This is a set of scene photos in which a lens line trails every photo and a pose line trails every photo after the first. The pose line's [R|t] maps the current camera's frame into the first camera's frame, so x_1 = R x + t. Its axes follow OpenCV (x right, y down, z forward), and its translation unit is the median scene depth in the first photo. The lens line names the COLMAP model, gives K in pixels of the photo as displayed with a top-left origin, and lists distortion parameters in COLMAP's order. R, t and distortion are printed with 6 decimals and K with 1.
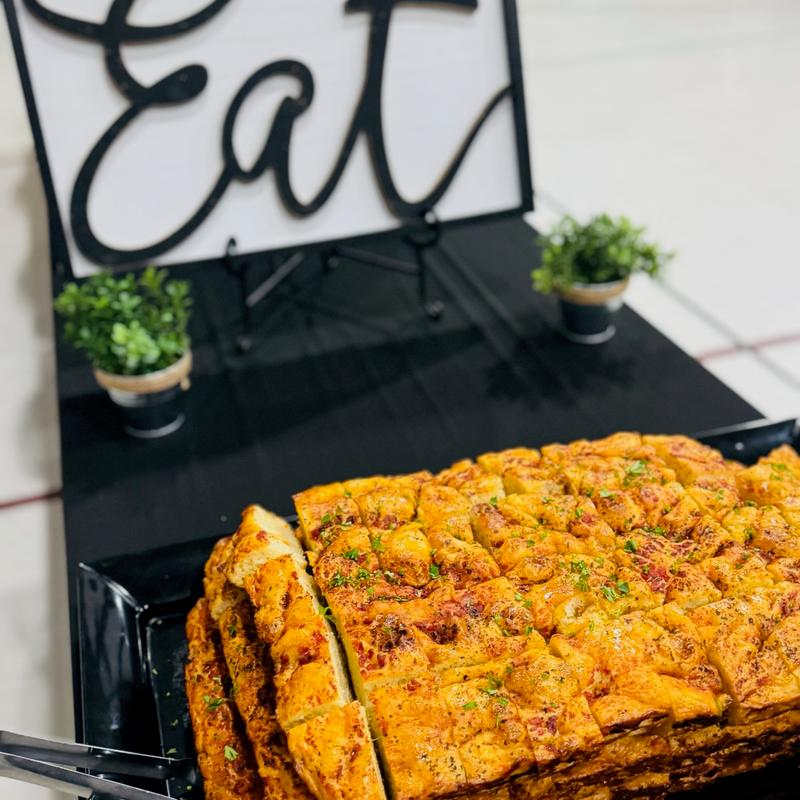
lens RADIAL K [[976.5, 0, 406.6], [0, 976.5, 396.2], [0, 0, 1]] dist [0.068014, 0.000000]
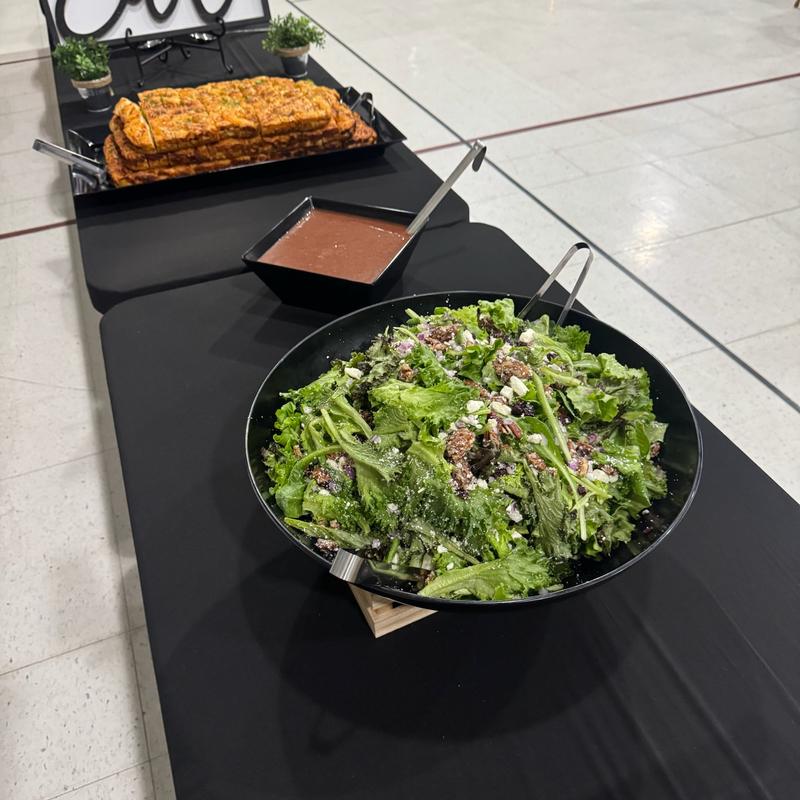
lens RADIAL K [[774.5, 0, 401.8], [0, 774.5, 404.4], [0, 0, 1]] dist [0.003057, 0.000000]
pose [[0.998360, -0.044794, 0.035641, 0.348262], [0.039124, 0.988455, 0.146379, 0.456781], [-0.041786, -0.144744, 0.988586, -0.922249]]
